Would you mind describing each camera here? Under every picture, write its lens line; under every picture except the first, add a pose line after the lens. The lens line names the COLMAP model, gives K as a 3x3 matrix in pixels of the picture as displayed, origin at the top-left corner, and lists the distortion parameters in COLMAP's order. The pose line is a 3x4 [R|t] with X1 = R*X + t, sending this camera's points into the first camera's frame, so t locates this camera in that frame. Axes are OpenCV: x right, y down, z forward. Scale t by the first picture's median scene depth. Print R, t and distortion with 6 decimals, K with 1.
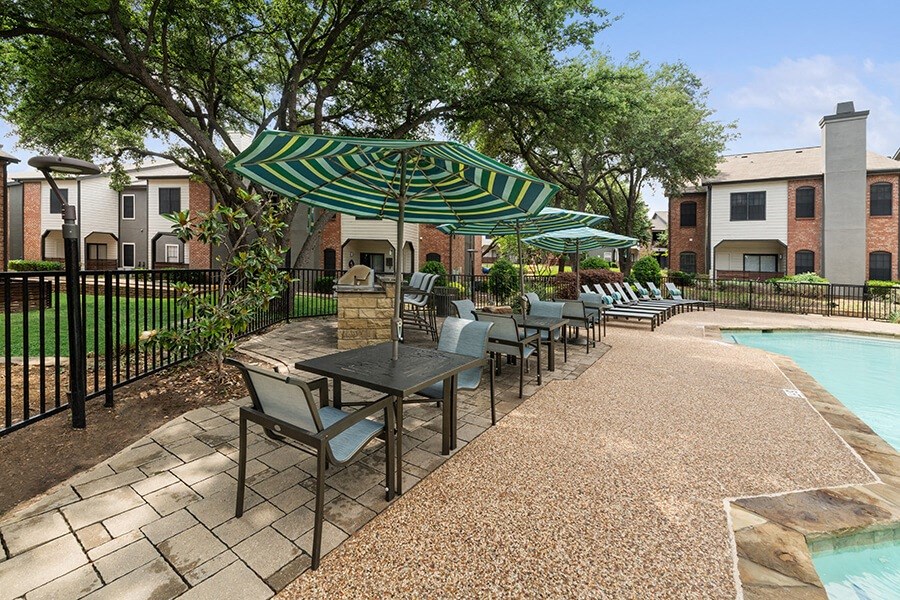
lens RADIAL K [[362.7, 0, 447.4], [0, 362.7, 297.3], [0, 0, 1]] dist [-0.003184, -0.000416]
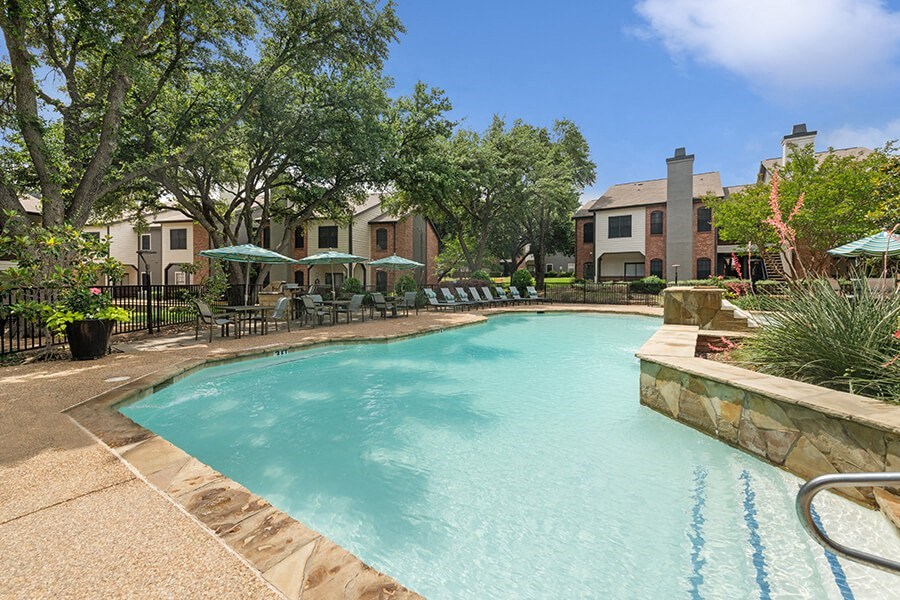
lens RADIAL K [[362.7, 0, 452.9], [0, 362.7, 296.1], [0, 0, 1]] dist [-0.003184, -0.000416]
pose [[0.999313, -0.036856, -0.003944, 0.242374], [0.036635, 0.998258, -0.046250, 0.039338], [0.005642, 0.046074, 0.998922, -0.318963]]
